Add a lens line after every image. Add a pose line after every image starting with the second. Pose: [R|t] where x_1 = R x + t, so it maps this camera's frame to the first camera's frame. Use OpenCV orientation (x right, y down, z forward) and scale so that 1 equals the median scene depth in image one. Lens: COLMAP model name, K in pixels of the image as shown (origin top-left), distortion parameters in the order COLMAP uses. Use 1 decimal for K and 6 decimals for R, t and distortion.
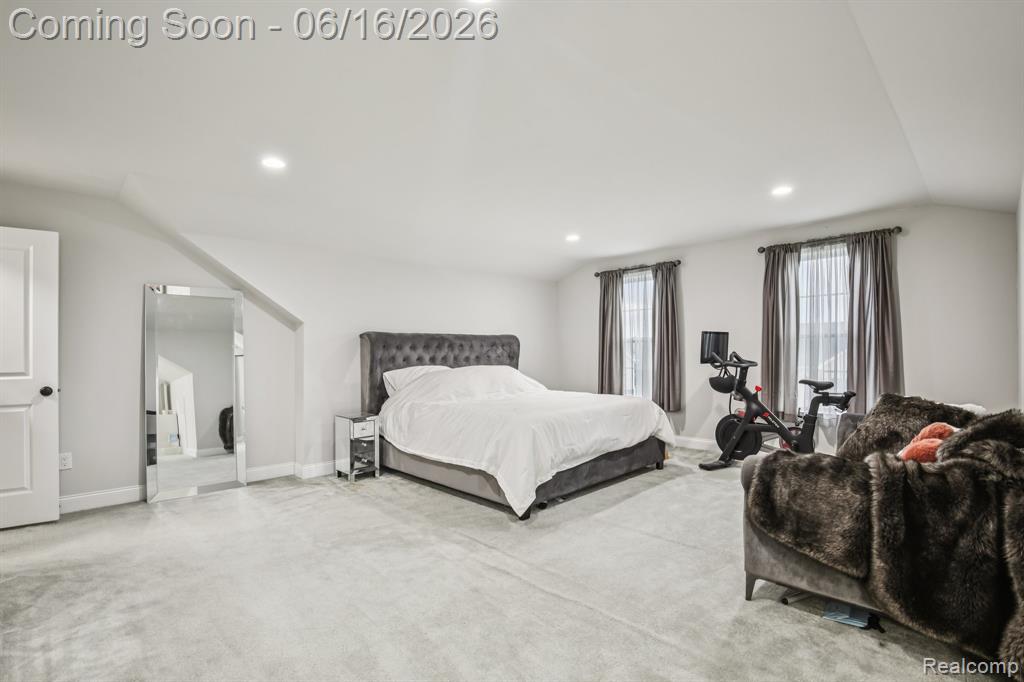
lens RADIAL K [[469.0, 0, 516.4], [0, 469.0, 357.0], [0, 0, 1]] dist [-0.017603, -0.000707]
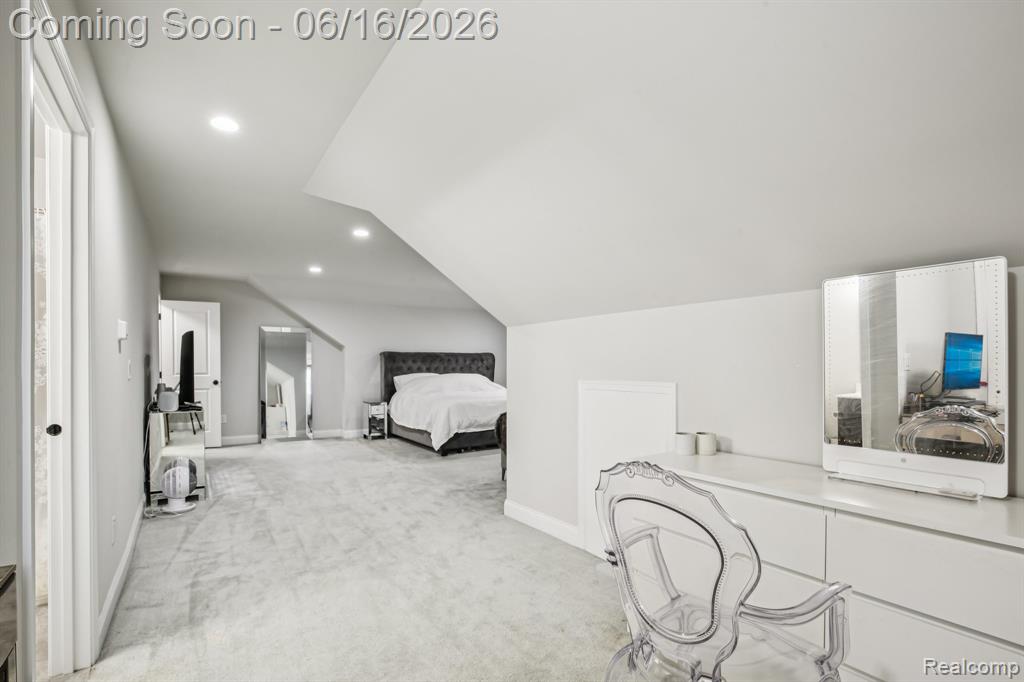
lens RADIAL K [[469.0, 0, 517.9], [0, 469.0, 375.8], [0, 0, 1]] dist [-0.017603, -0.000707]
pose [[0.982315, 0.011843, -0.186861, 0.464023], [-0.009792, 0.999881, 0.011899, 0.007138], [0.186980, -0.009859, 0.982314, -0.533894]]
